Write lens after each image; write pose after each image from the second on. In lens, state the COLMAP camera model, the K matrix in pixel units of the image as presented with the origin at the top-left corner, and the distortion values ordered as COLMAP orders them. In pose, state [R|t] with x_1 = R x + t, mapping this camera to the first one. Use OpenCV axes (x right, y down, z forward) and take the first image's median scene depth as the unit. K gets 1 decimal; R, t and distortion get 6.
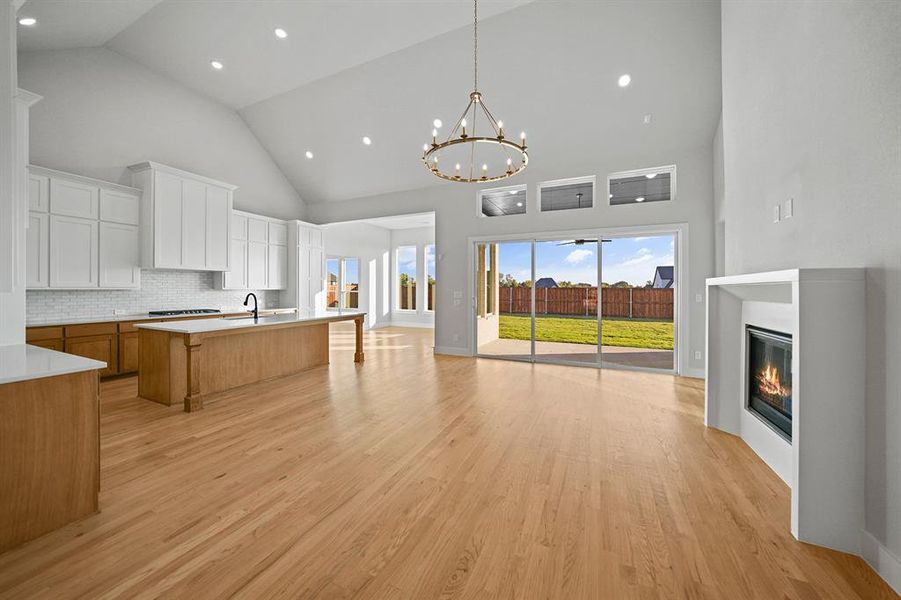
lens RADIAL K [[317.6, 0, 456.0], [0, 317.6, 290.8], [0, 0, 1]] dist [-0.021904, 0.004222]
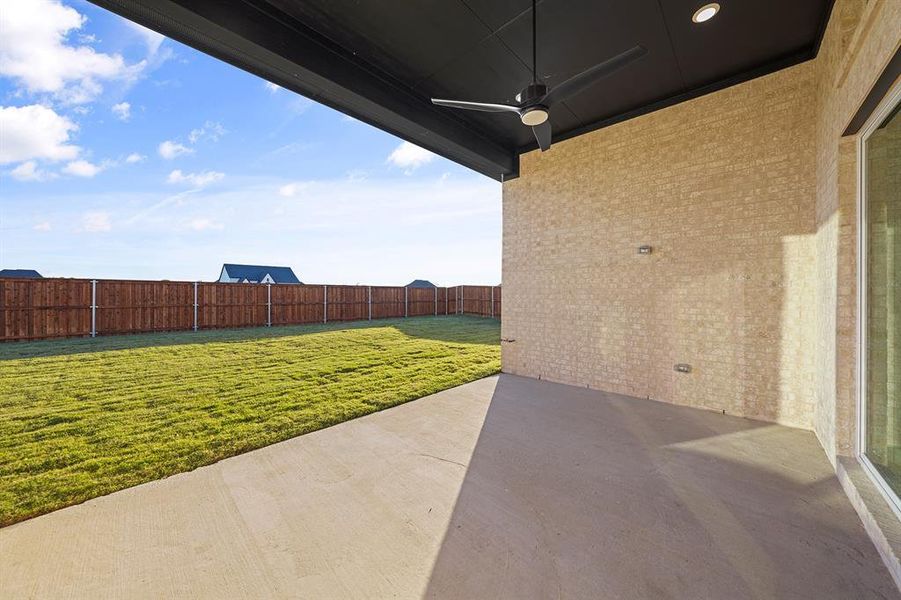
lens RADIAL K [[317.6, 0, 456.0], [0, 317.6, 290.8], [0, 0, 1]] dist [-0.021904, 0.004222]
pose [[0.317787, -0.000206, 0.948162, 0.116867], [0.000260, 1.000000, 0.000130, 0.030394], [-0.948162, 0.000205, 0.317787, 1.506806]]
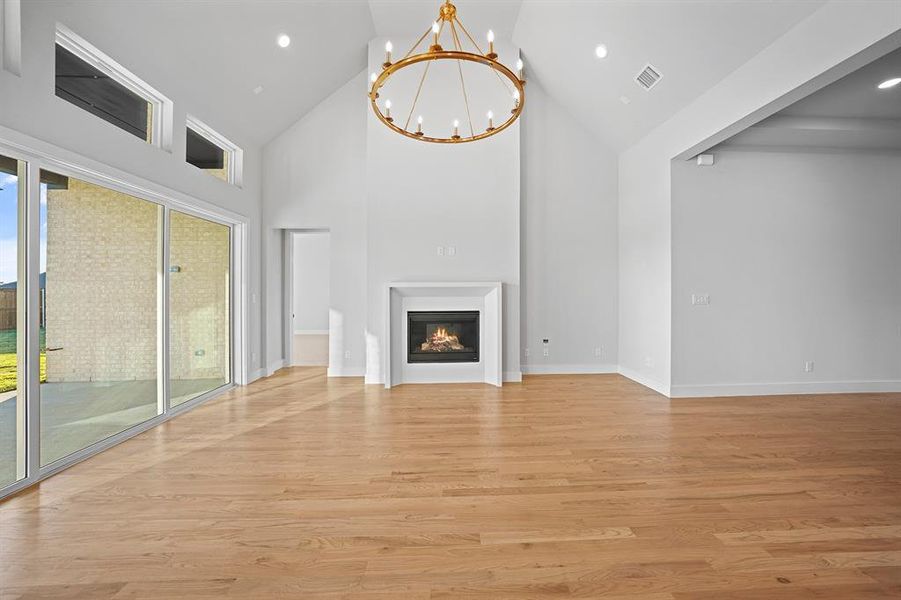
lens RADIAL K [[317.6, 0, 456.0], [0, 317.6, 290.8], [0, 0, 1]] dist [-0.021904, 0.004222]
pose [[-0.454017, -0.005091, 0.890979, -0.390598], [0.002054, 0.999975, 0.006760, -0.006421], [-0.890991, 0.004899, -0.453995, 0.911753]]
